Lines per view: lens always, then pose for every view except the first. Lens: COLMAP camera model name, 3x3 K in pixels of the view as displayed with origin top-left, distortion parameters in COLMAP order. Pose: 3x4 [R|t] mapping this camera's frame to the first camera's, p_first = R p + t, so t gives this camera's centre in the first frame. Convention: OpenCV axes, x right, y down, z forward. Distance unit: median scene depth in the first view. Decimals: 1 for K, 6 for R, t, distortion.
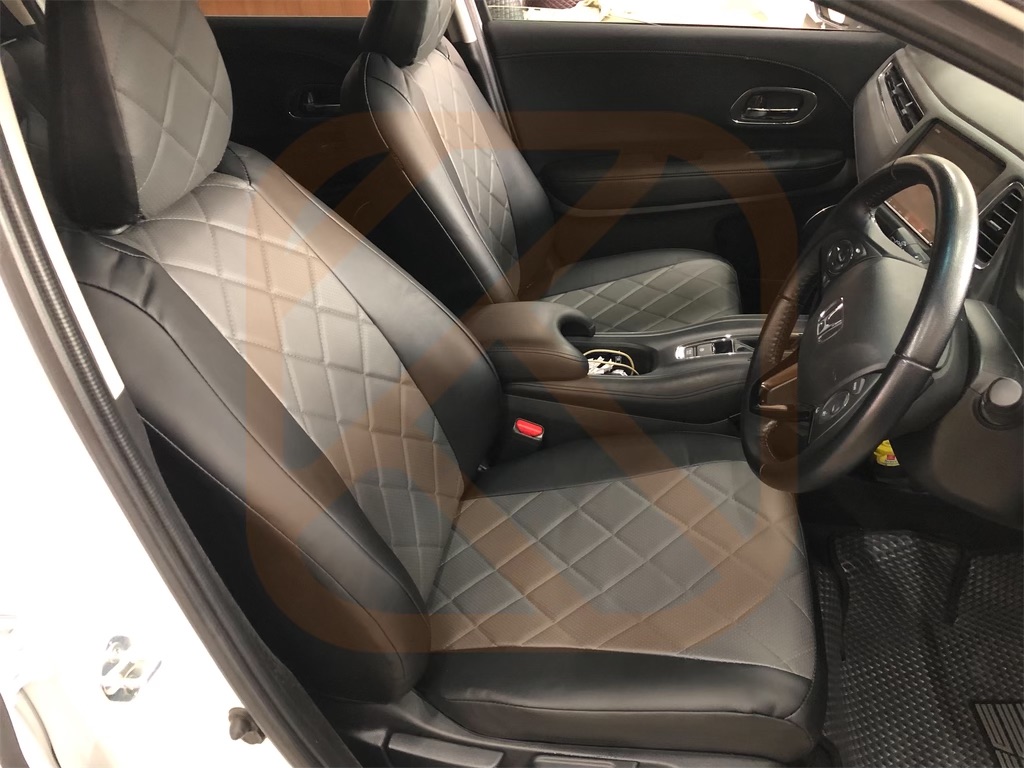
lens RADIAL K [[845.7, 0, 510.8], [0, 845.7, 387.4], [0, 0, 1]] dist [0.039402, -0.019924]
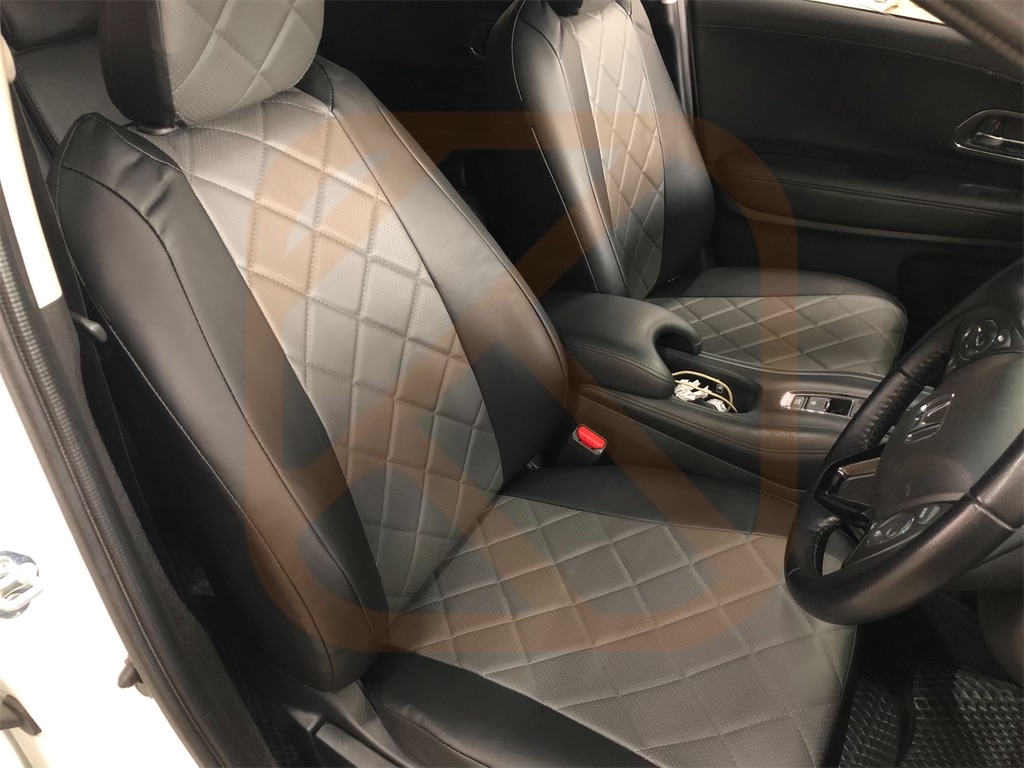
lens RADIAL K [[845.7, 0, 511.8], [0, 845.7, 382.1], [0, 0, 1]] dist [0.039402, -0.019924]
pose [[0.943987, 0.251737, -0.213347, 0.141153], [-0.243509, 0.967755, 0.064452, -0.055388], [0.222692, -0.008890, 0.974848, 0.127360]]
